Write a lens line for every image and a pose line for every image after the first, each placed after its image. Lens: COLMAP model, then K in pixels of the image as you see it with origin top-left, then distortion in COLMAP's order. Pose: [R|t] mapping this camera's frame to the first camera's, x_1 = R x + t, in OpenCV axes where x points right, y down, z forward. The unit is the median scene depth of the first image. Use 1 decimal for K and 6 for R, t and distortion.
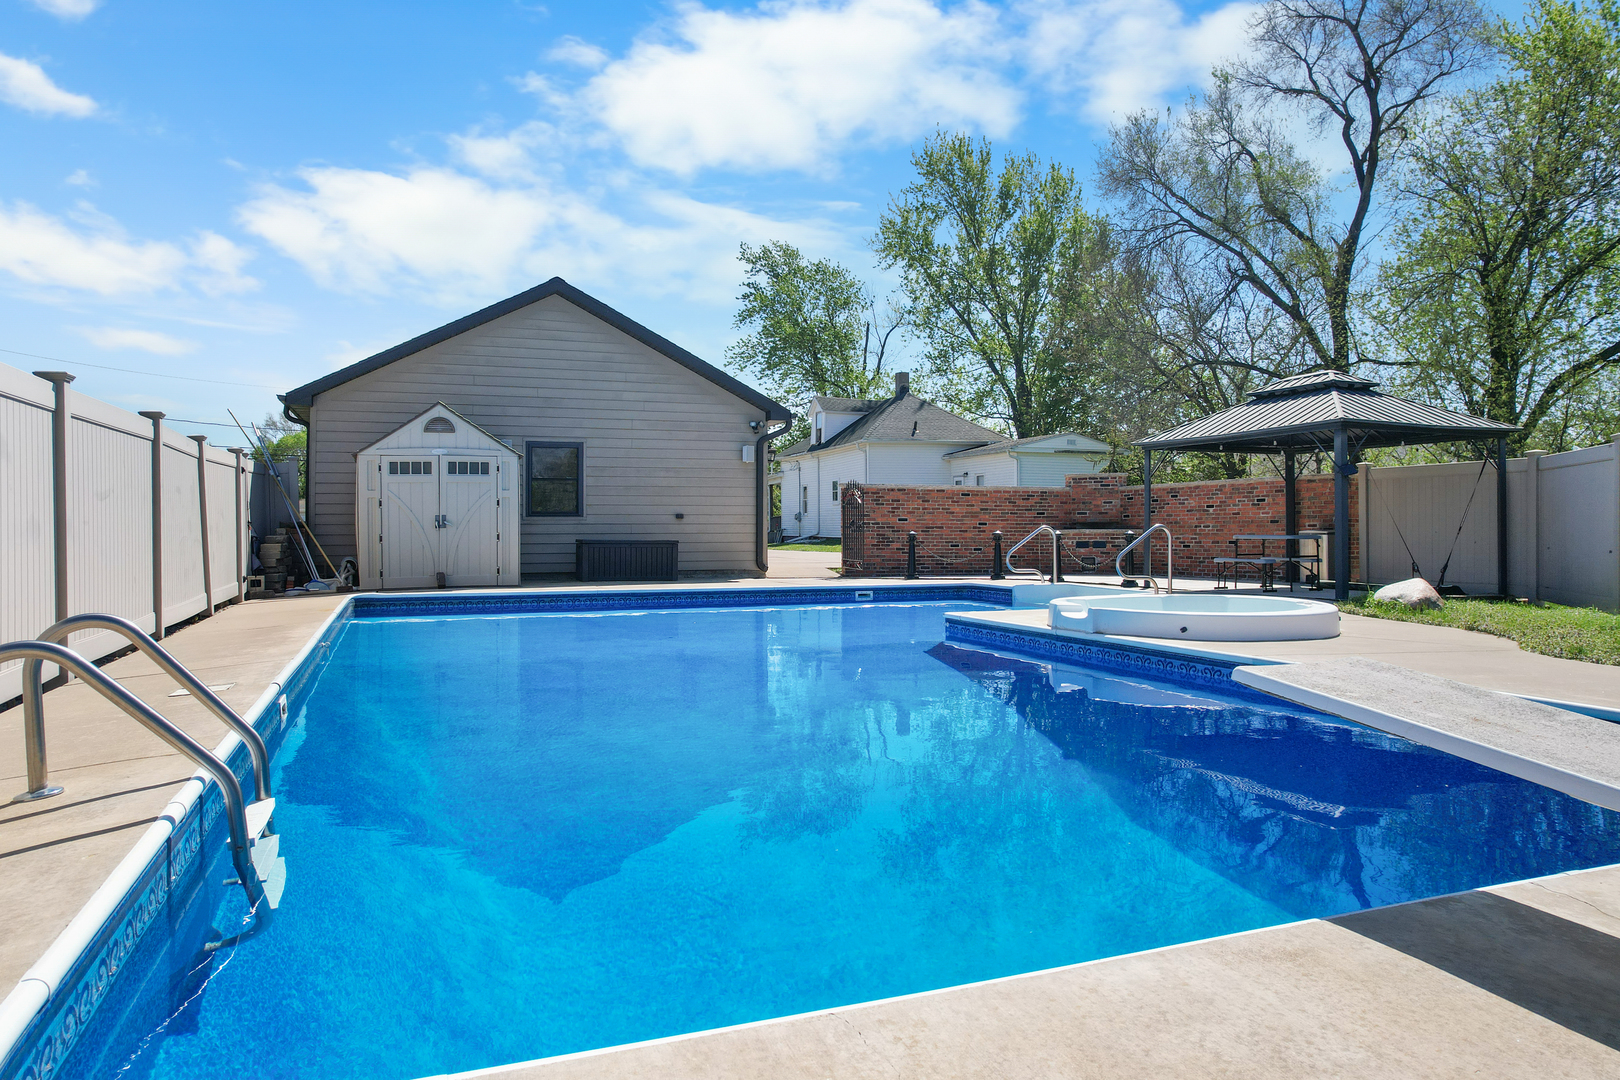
lens RADIAL K [[1040.3, 0, 795.8], [0, 1040.3, 536.9], [0, 0, 1]] dist [-0.068952, 0.041048]
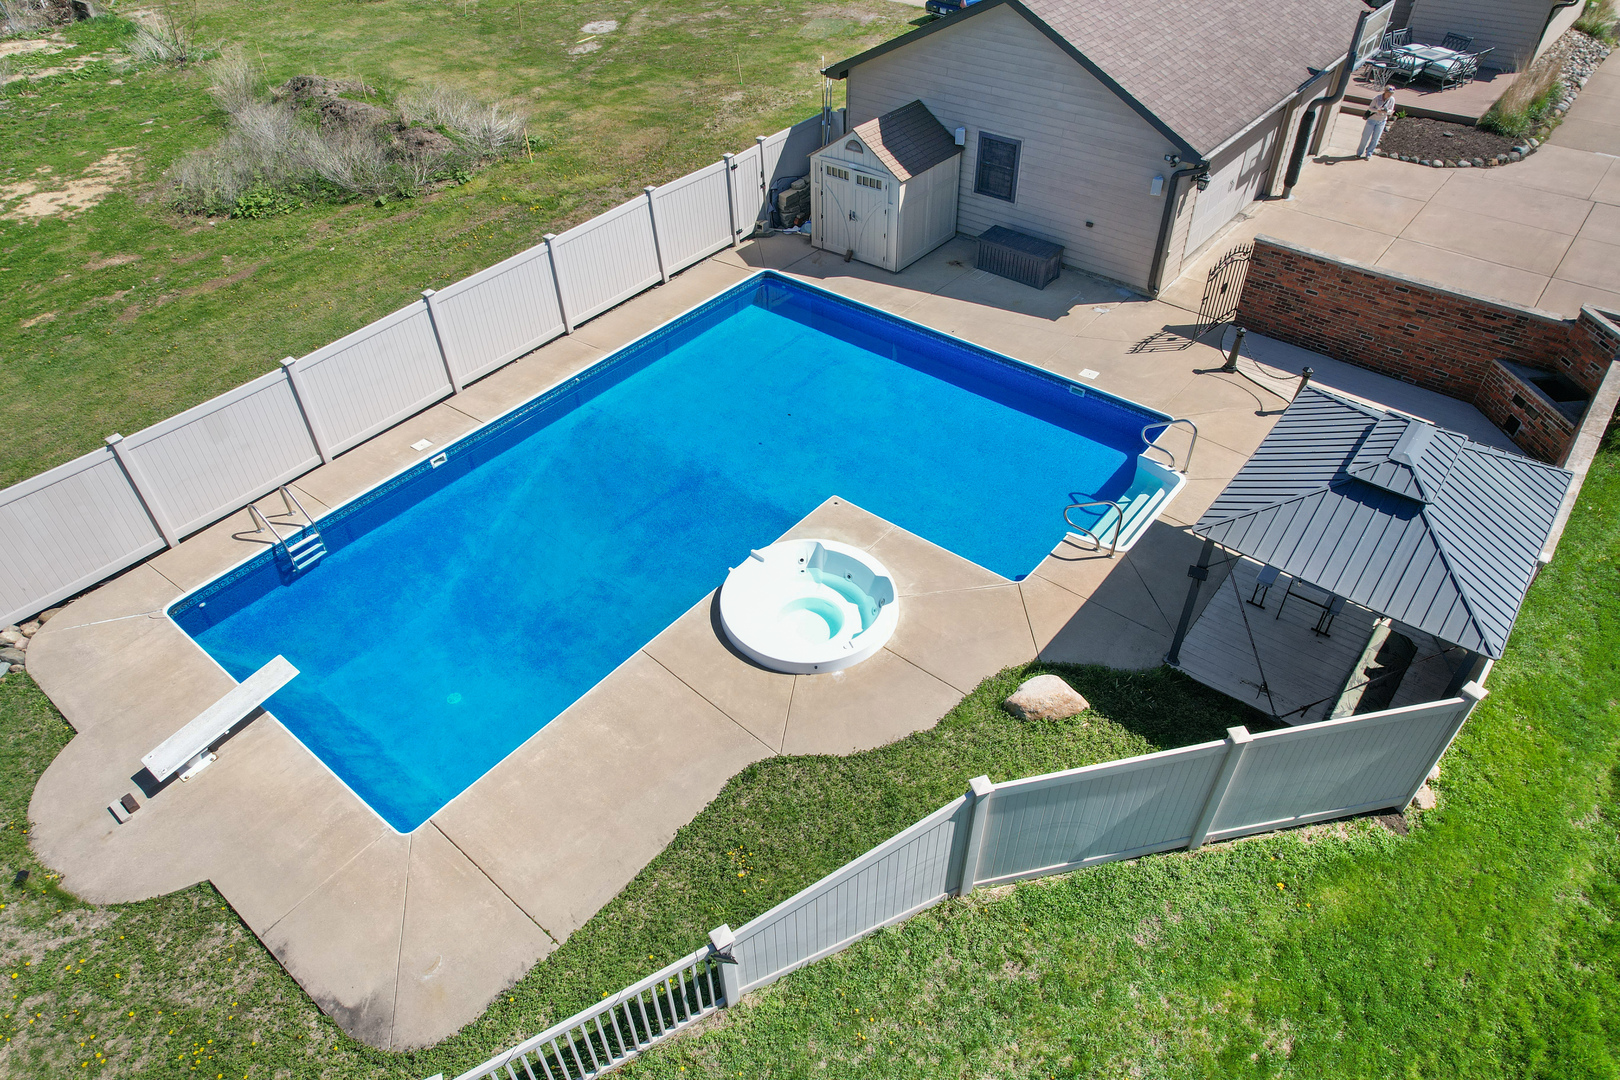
lens RADIAL K [[1034.6, 0, 799.4], [0, 1034.6, 547.6], [0, 0, 1]] dist [-0.085408, 0.076235]
pose [[0.505487, 0.560592, -0.655911, 0.669801], [0.009096, 0.756677, 0.653726, -0.496357], [0.862786, -0.336416, 0.377391, 0.216016]]
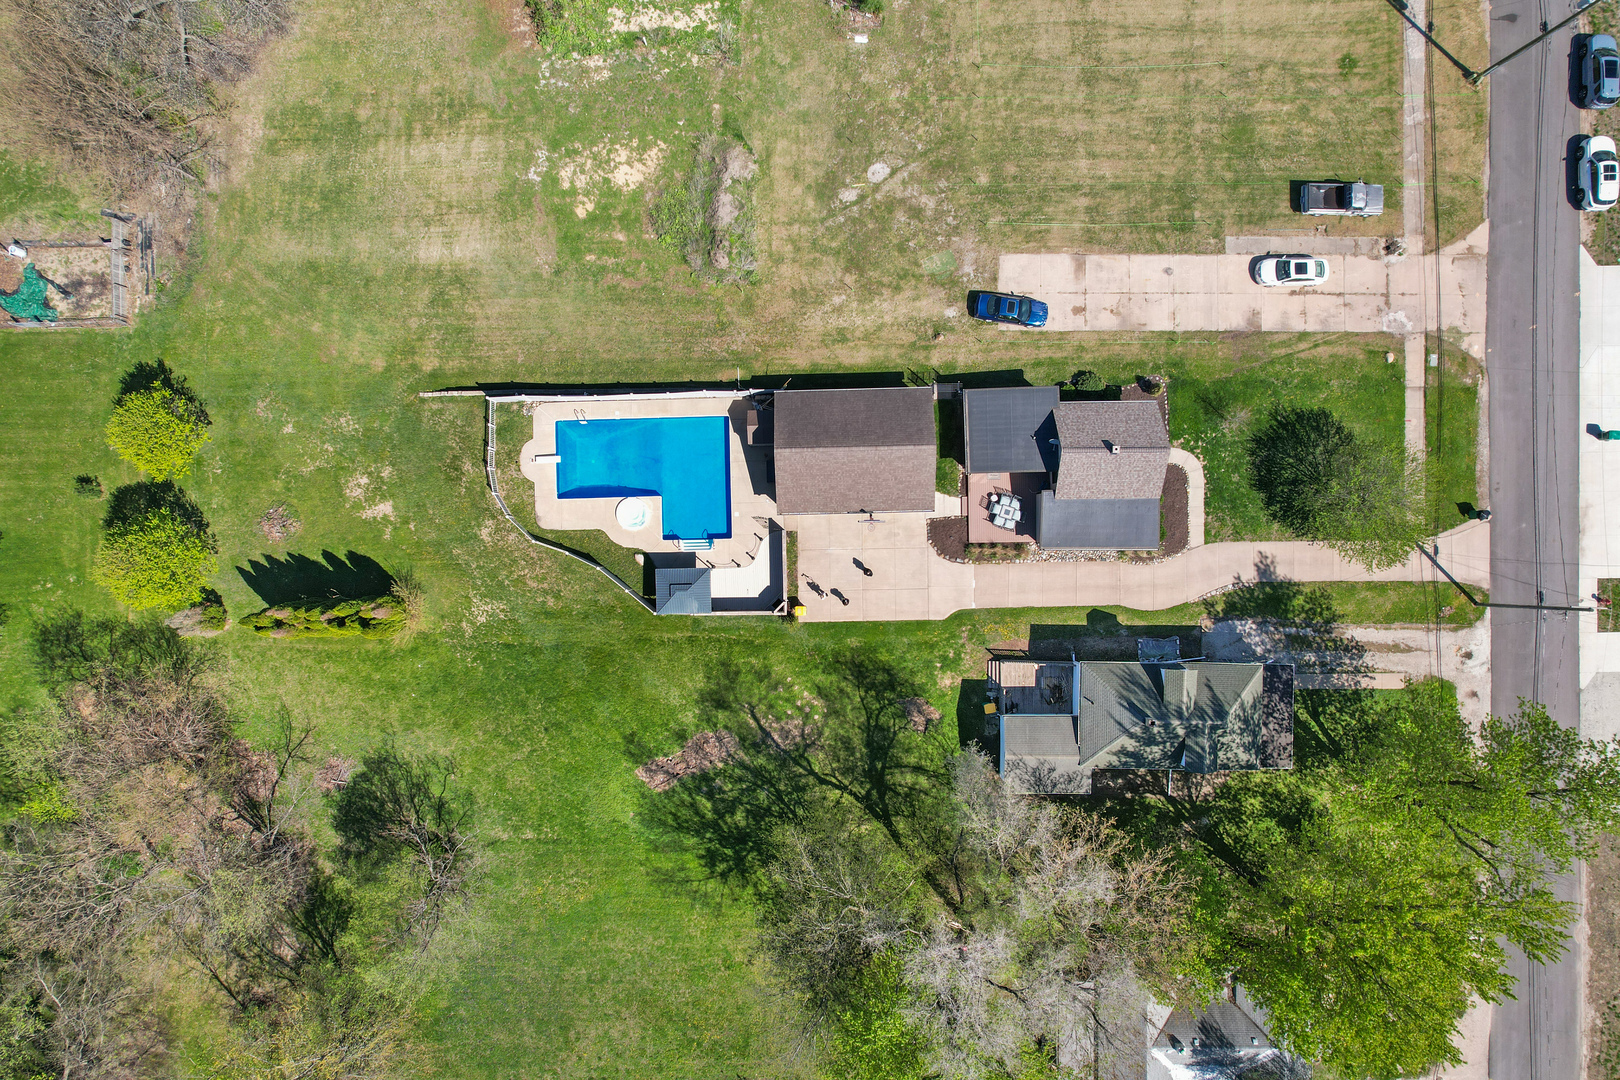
lens RADIAL K [[1034.6, 0, 799.4], [0, 1034.6, 547.6], [0, 0, 1]] dist [-0.085408, 0.076235]
pose [[-0.325962, 0.945331, 0.009930, 0.053309], [0.016684, -0.004750, 0.999850, -4.184459], [0.945236, 0.326078, -0.014223, 1.256015]]
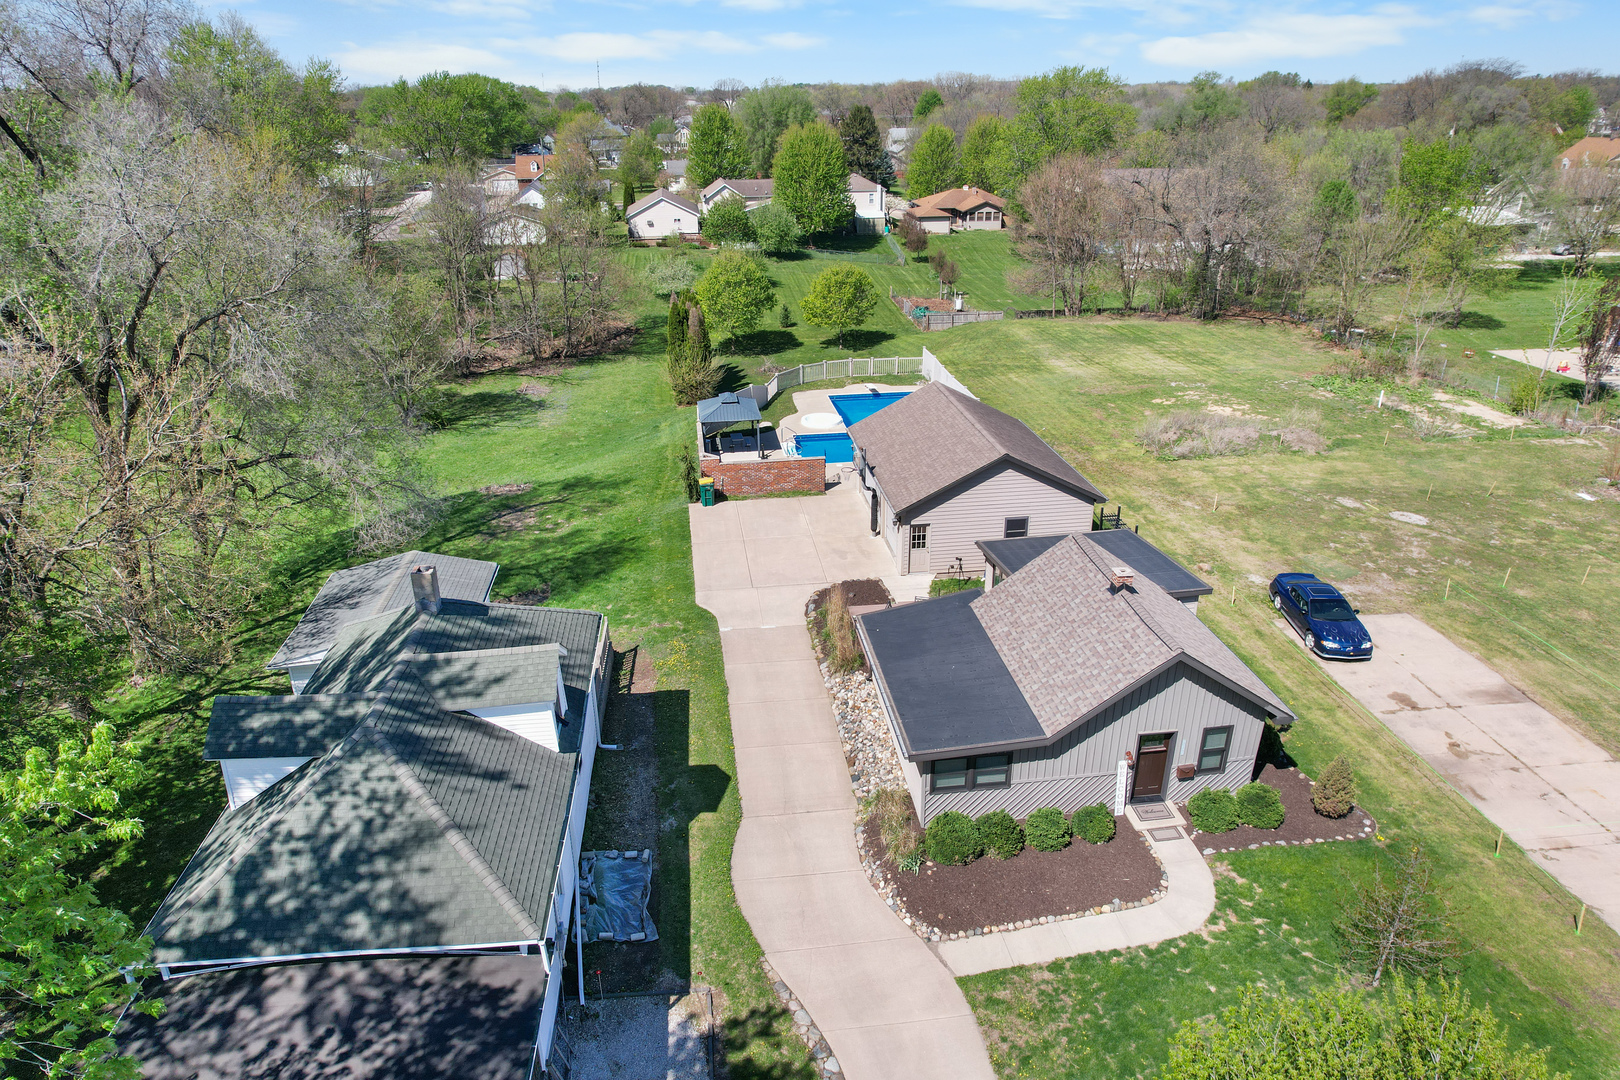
lens RADIAL K [[1034.6, 0, 799.4], [0, 1034.6, 547.6], [0, 0, 1]] dist [-0.085408, 0.076235]
pose [[-0.974368, -0.080101, 0.210218, -0.489795], [0.016247, 0.906964, 0.420894, -1.014093], [-0.224374, 0.413521, -0.882415, 3.698399]]
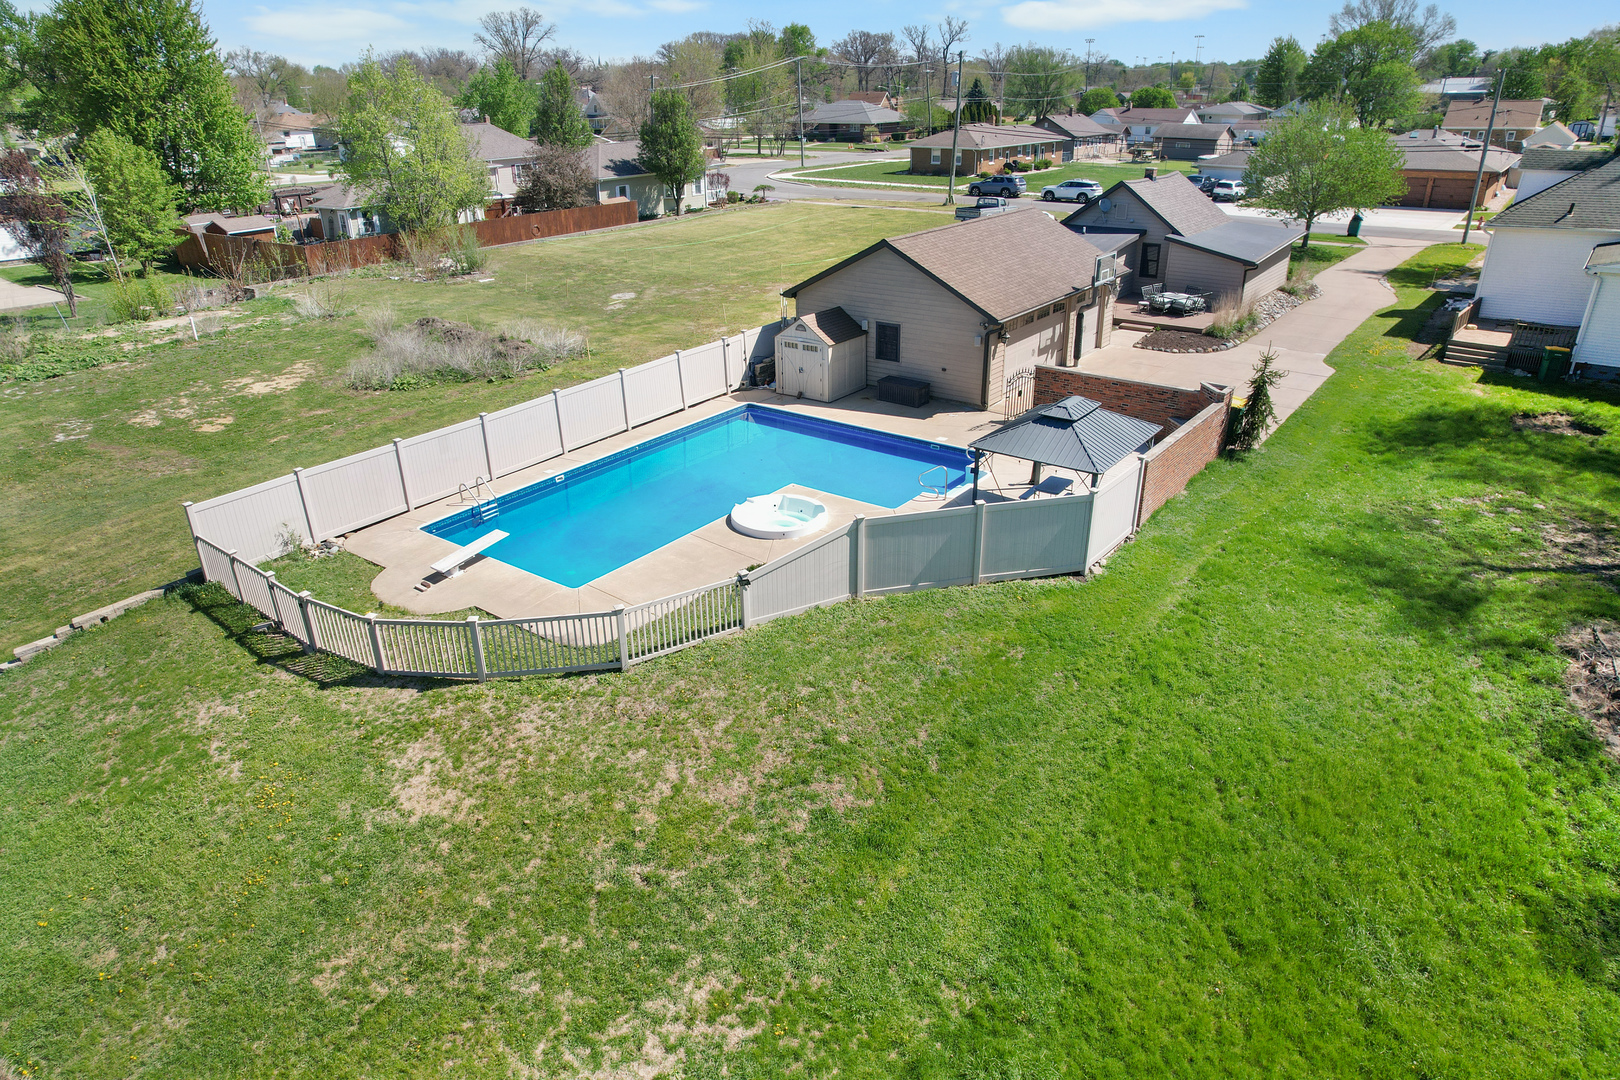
lens RADIAL K [[1040.3, 0, 795.8], [0, 1040.3, 536.9], [0, 0, 1]] dist [-0.068952, 0.041048]
pose [[0.536713, 0.334561, -0.774602, 1.325469], [0.007558, 0.916088, 0.400907, -0.508487], [0.843731, -0.221026, 0.489147, -0.190690]]
